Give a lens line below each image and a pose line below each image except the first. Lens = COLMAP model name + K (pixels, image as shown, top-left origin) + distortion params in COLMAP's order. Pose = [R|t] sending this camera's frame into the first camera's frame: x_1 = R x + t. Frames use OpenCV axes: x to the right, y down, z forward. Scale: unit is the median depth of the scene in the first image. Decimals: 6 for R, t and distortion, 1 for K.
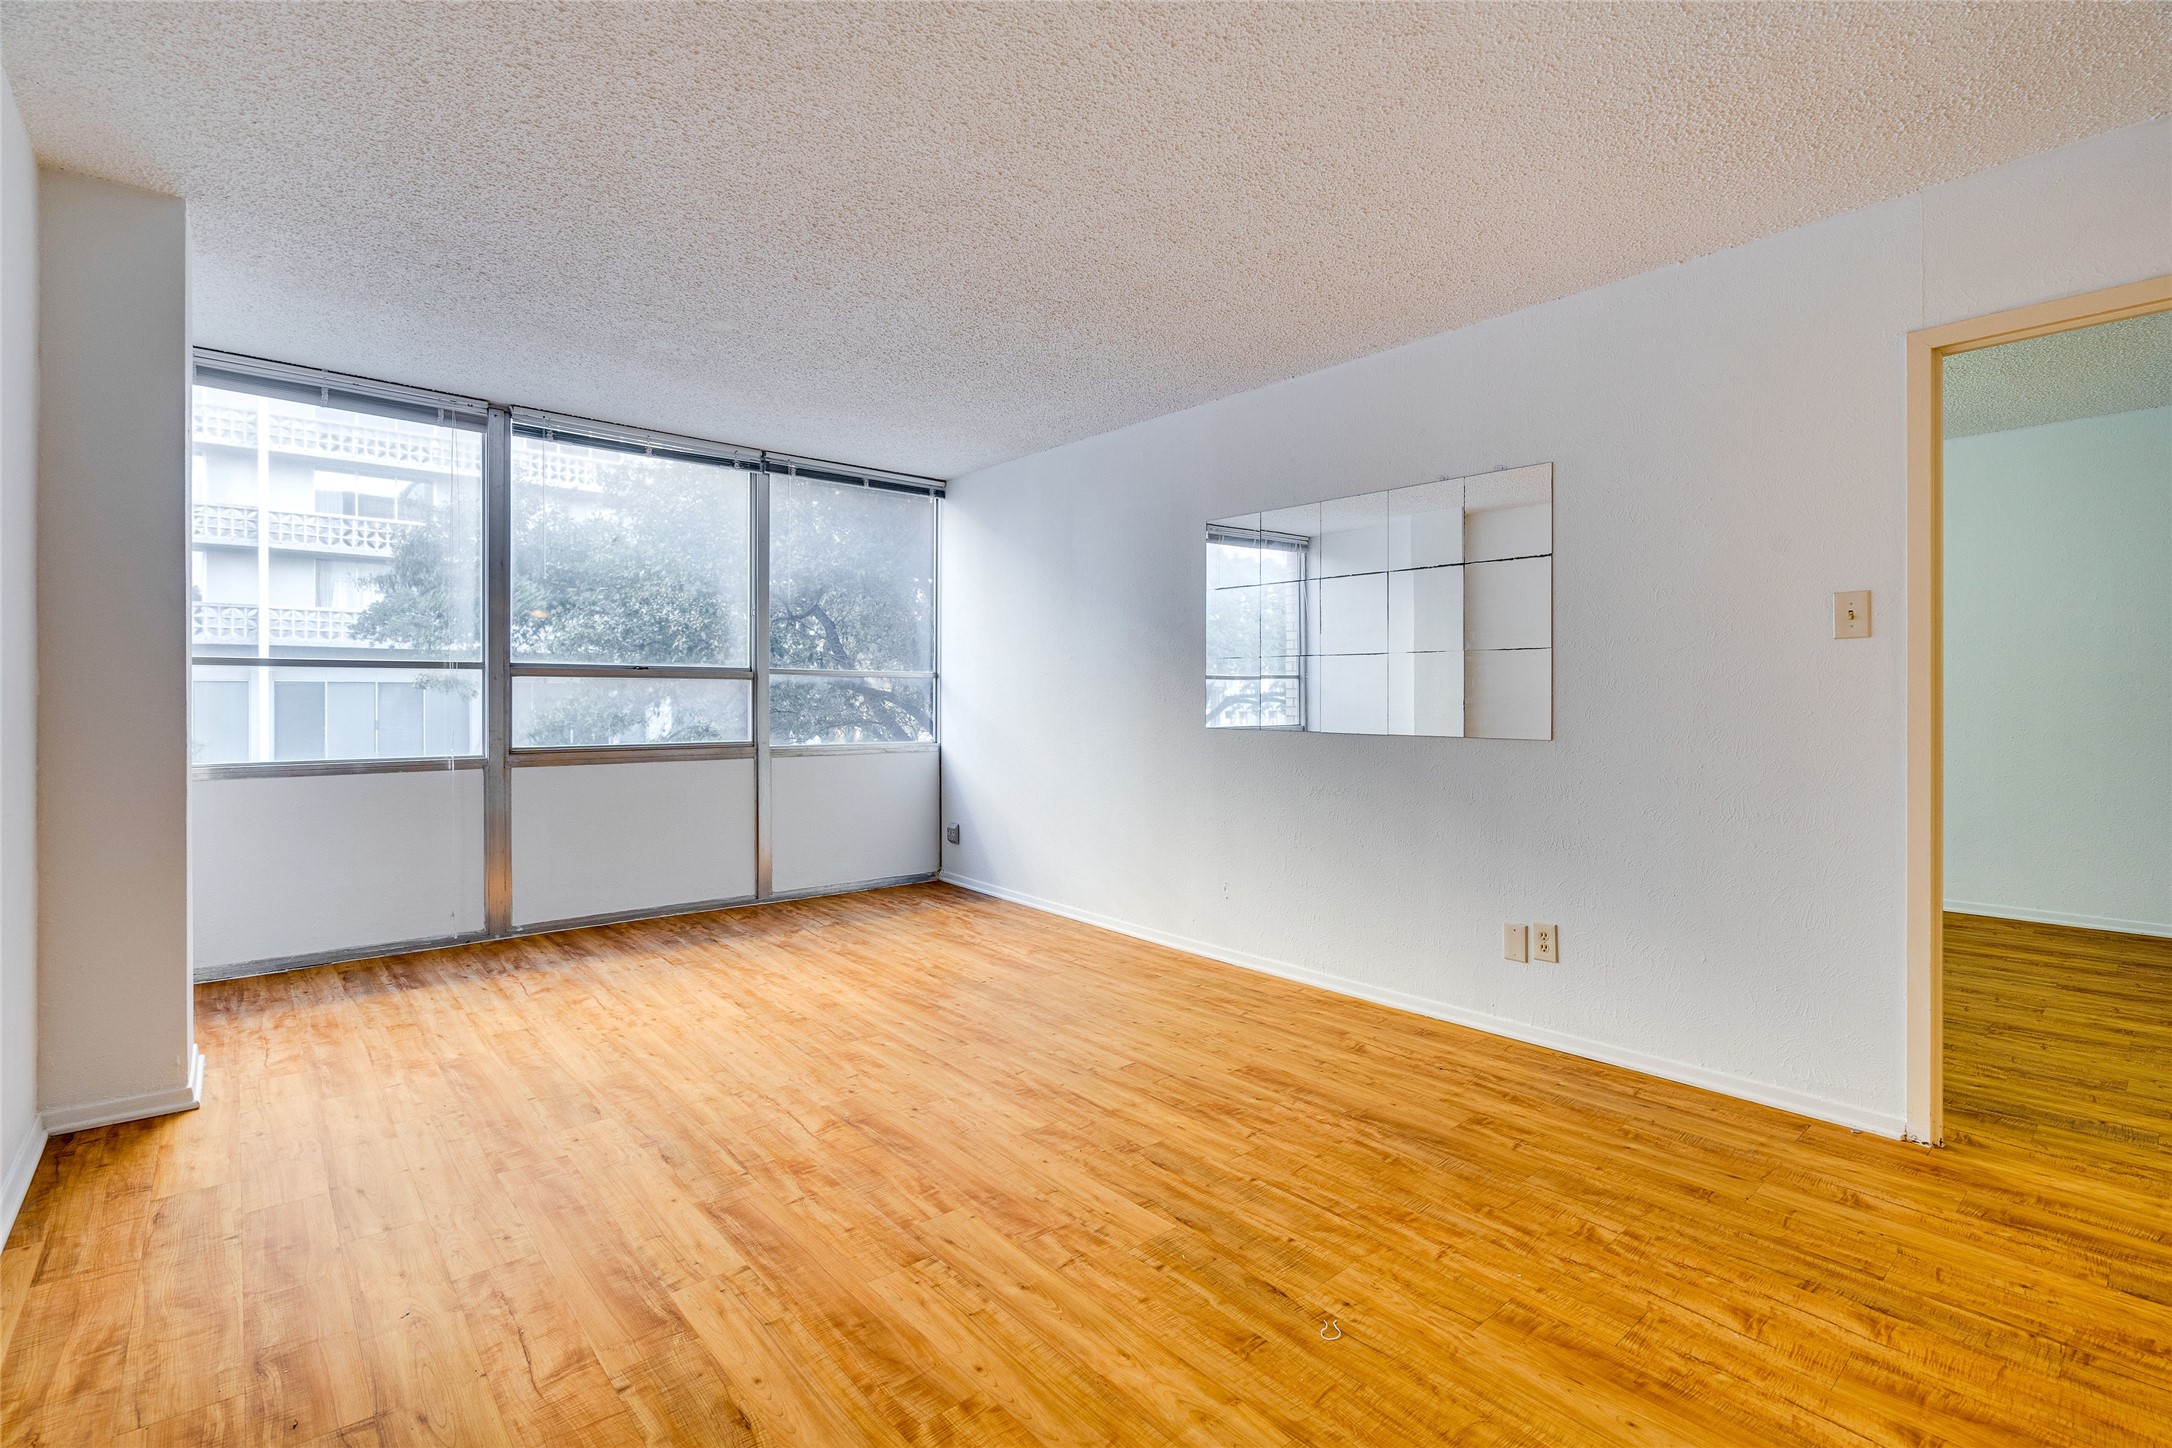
lens RADIAL K [[989.8, 0, 1089.7], [0, 989.8, 693.5], [0, 0, 1]] dist [-0.007705, 0.000523]
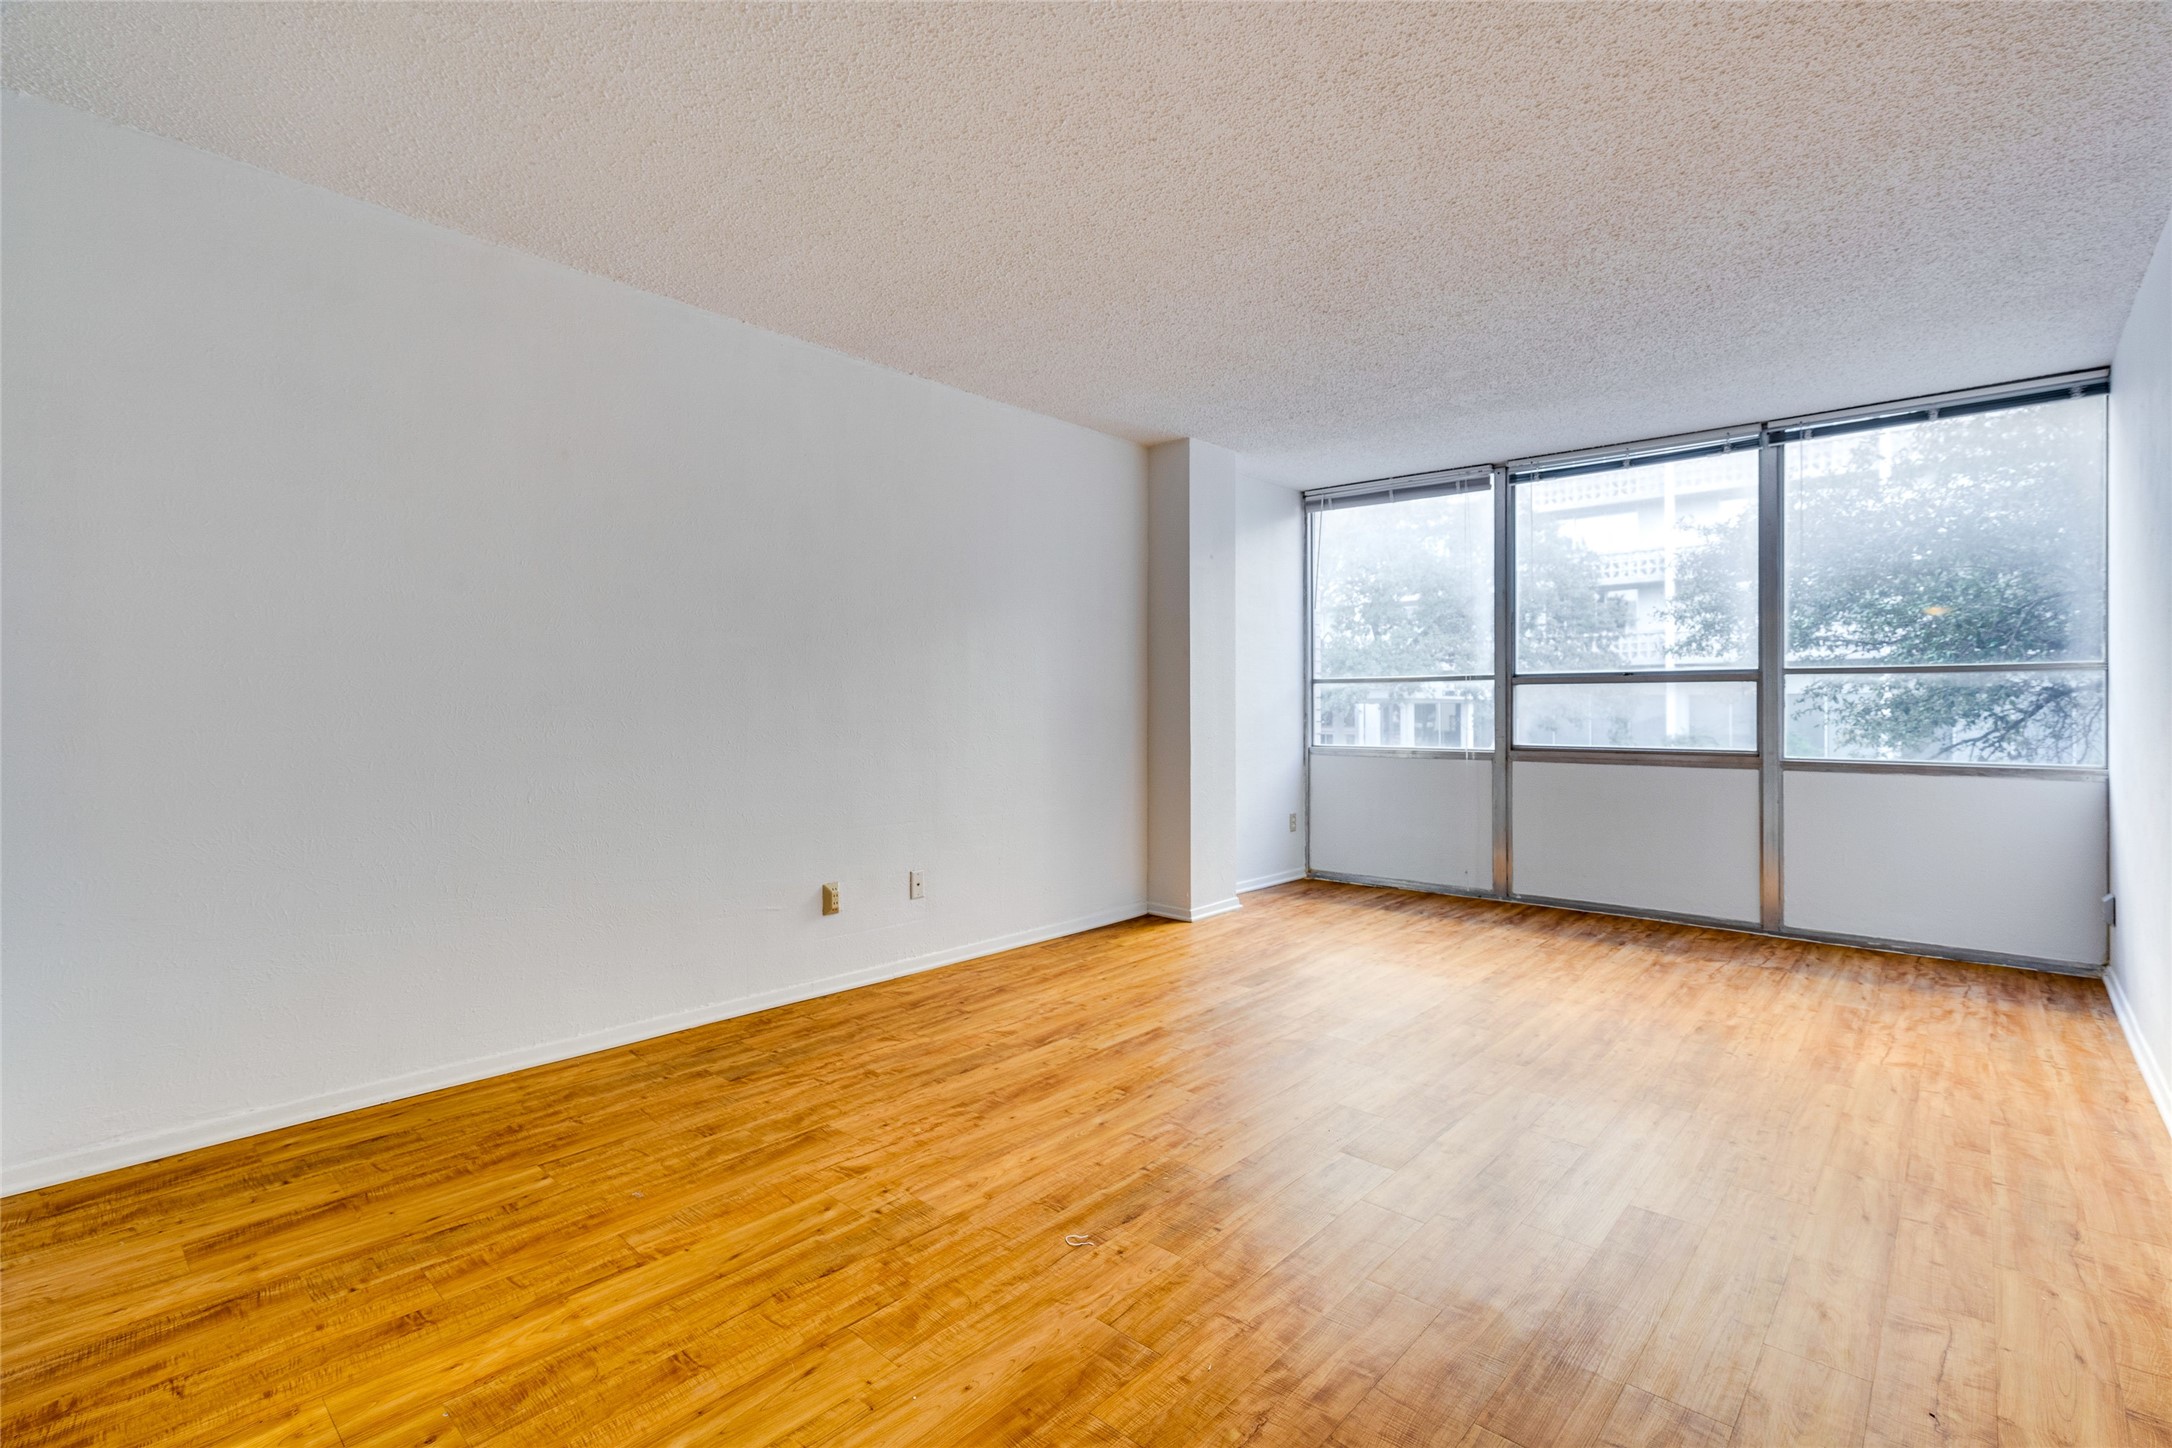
lens RADIAL K [[985.9, 0, 1095.0], [0, 985.9, 719.6], [0, 0, 1]] dist [-0.003619, 0.000804]
pose [[0.122814, 0.011573, -0.992362, 0.560067], [0.005872, 0.999906, 0.012387, 0.006596], [0.992412, -0.007348, 0.122735, 0.354084]]
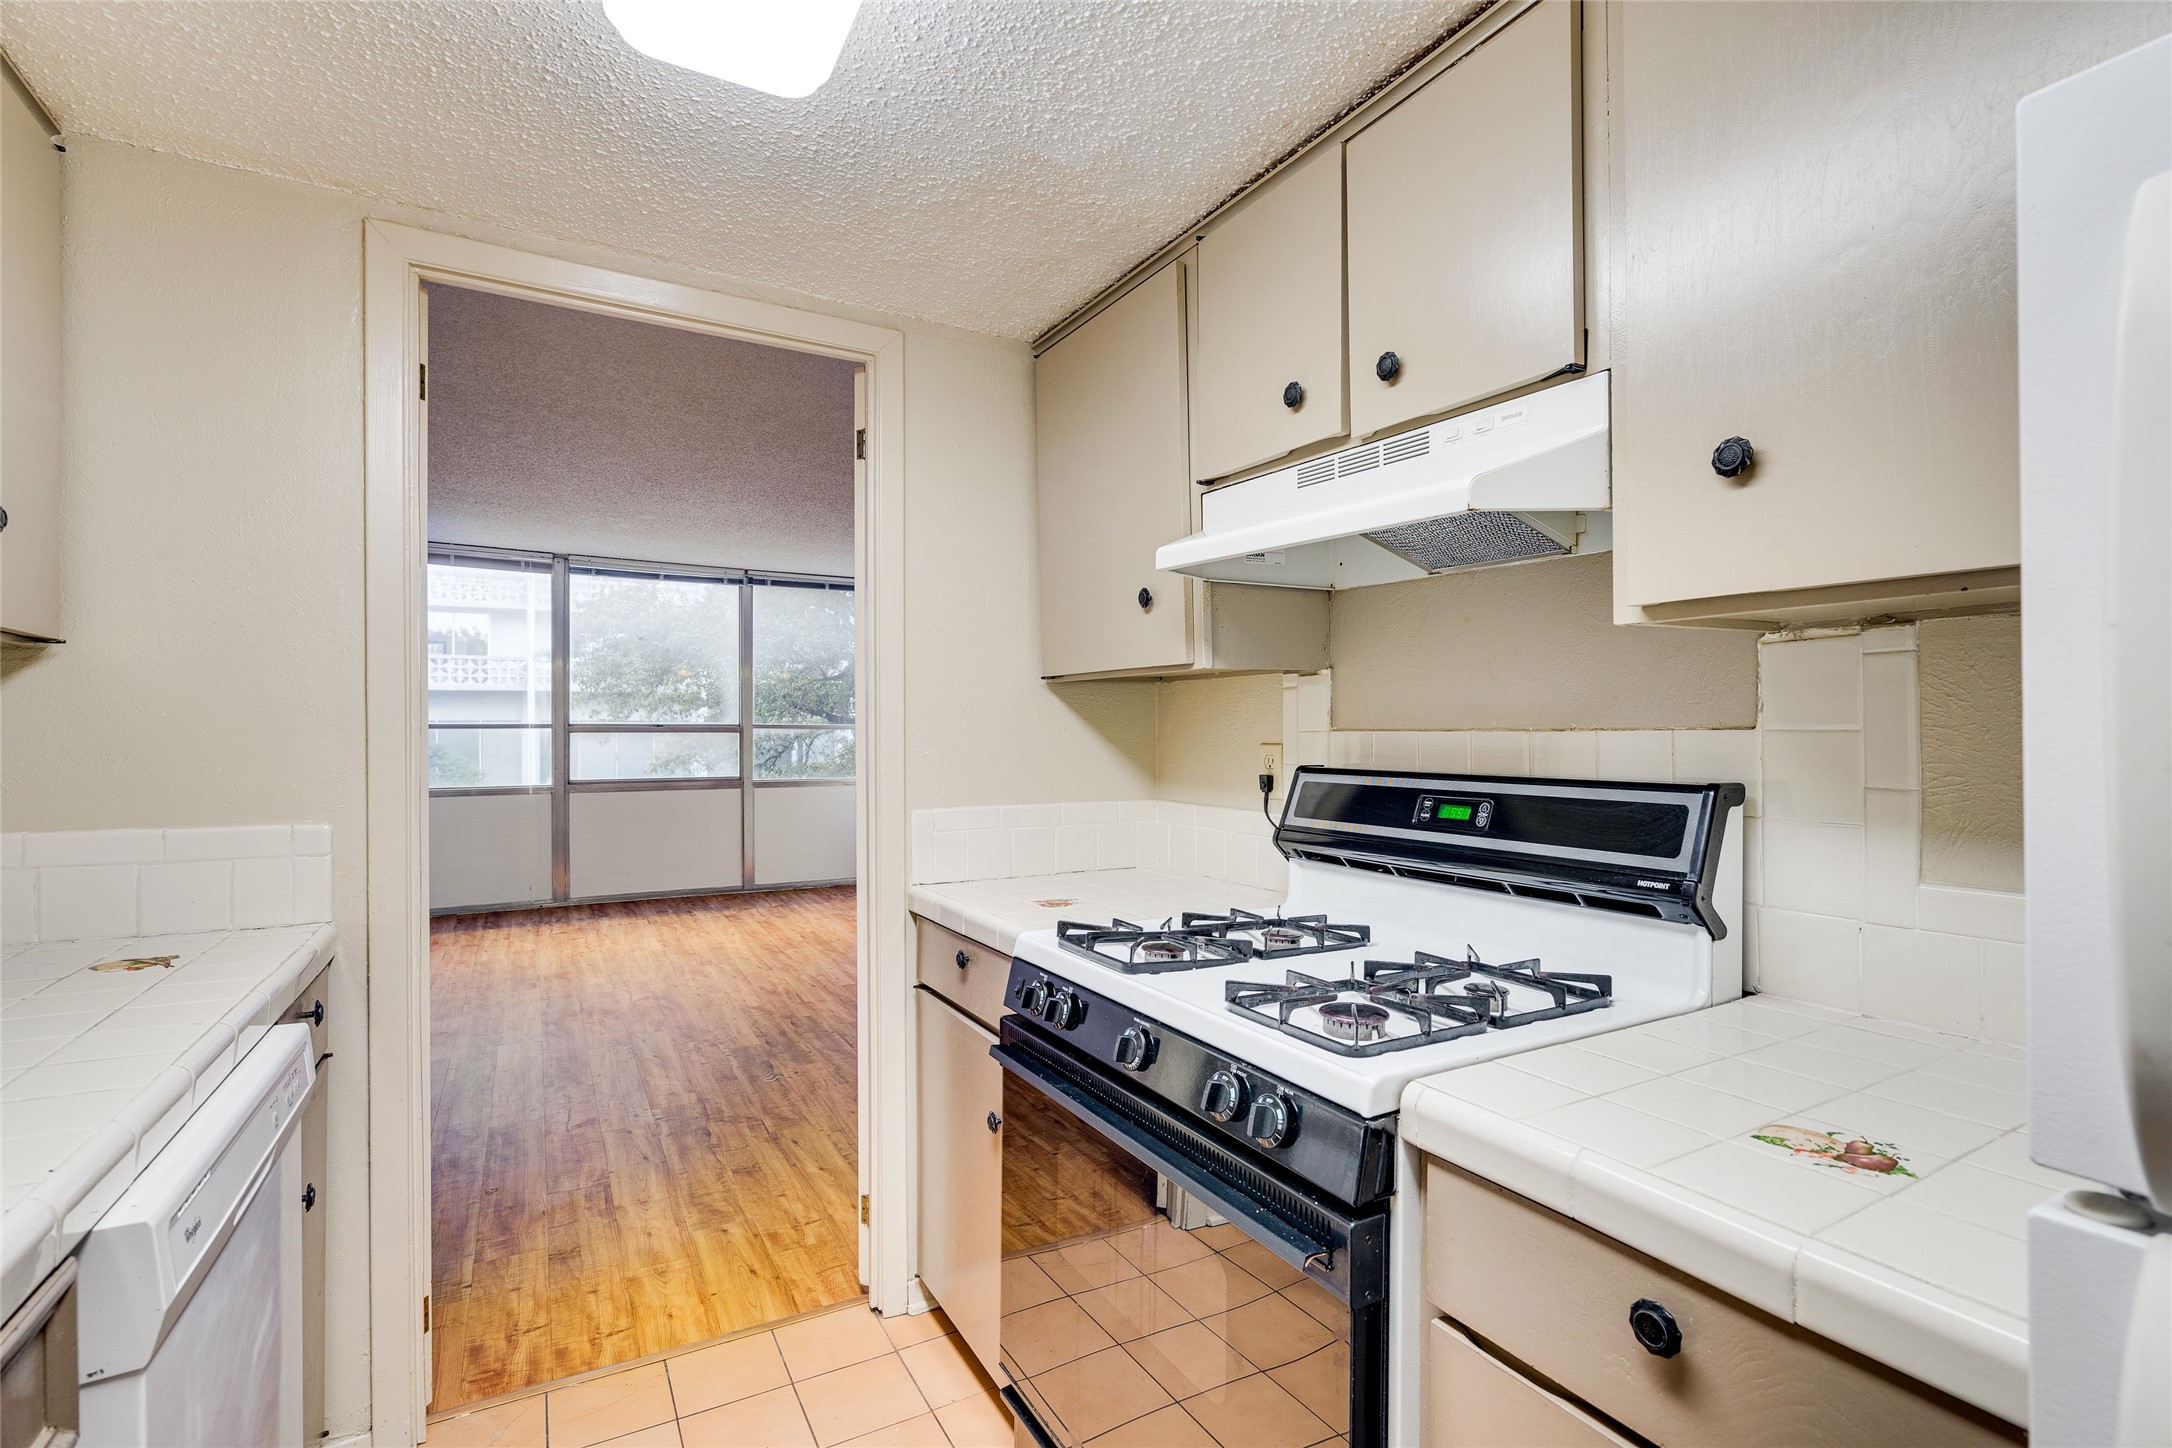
lens RADIAL K [[989.8, 0, 1093.3], [0, 989.8, 724.1], [0, 0, 1]] dist [-0.007705, 0.000523]
pose [[0.980241, -0.003816, -0.197769, 0.513503], [0.003490, 0.999992, -0.001998, -0.026047], [0.197775, 0.001268, 0.980247, -0.334104]]
